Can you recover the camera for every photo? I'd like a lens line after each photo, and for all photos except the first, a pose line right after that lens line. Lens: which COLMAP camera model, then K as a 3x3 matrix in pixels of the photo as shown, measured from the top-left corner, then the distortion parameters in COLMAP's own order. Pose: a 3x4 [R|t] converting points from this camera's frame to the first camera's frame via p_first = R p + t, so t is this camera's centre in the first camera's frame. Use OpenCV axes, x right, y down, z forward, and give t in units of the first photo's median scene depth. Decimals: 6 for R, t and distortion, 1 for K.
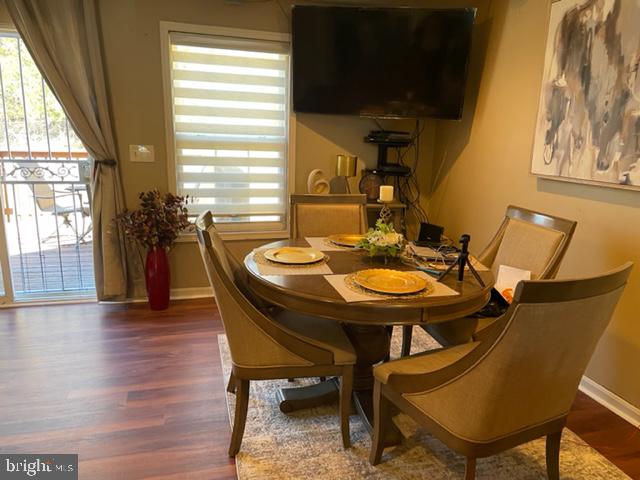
lens RADIAL K [[482.5, 0, 321.8], [0, 482.5, 239.1], [0, 0, 1]] dist [0.066984, -0.077995]
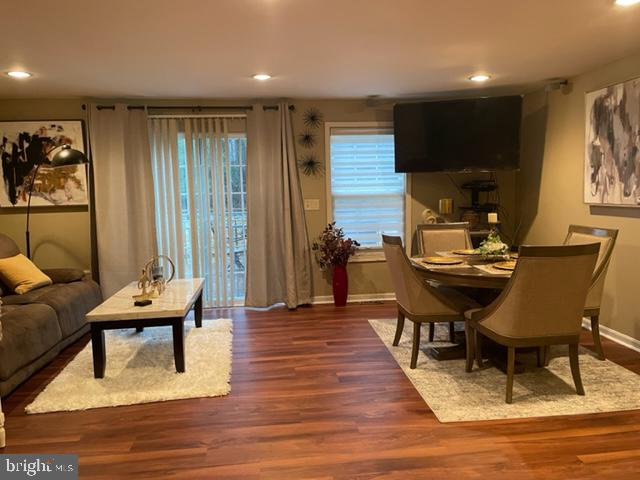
lens RADIAL K [[482.5, 0, 325.5], [0, 482.5, 237.0], [0, 0, 1]] dist [0.066984, -0.077995]
pose [[0.986334, -0.043528, -0.158905, -0.122081], [0.024702, 0.992637, -0.118582, 0.137432], [0.162897, 0.113036, 0.980147, -0.624071]]
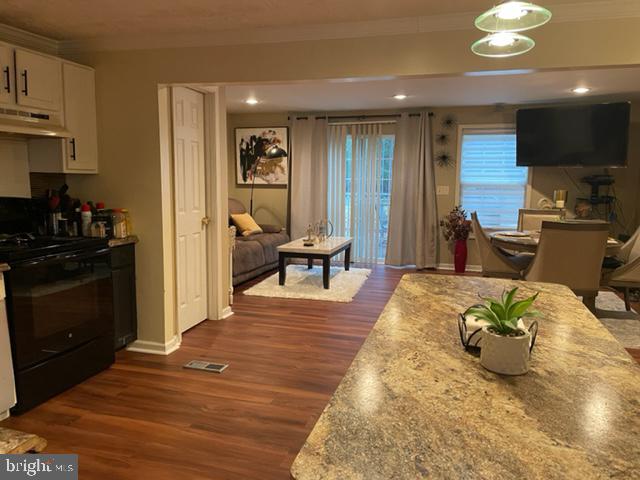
lens RADIAL K [[482.5, 0, 319.6], [0, 482.5, 242.3], [0, 0, 1]] dist [0.066984, -0.077995]
pose [[0.842891, 0.043063, -0.536358, 0.343652], [-0.095432, 0.992954, -0.070250, 0.277482], [0.529553, 0.110399, 0.841062, -1.142673]]
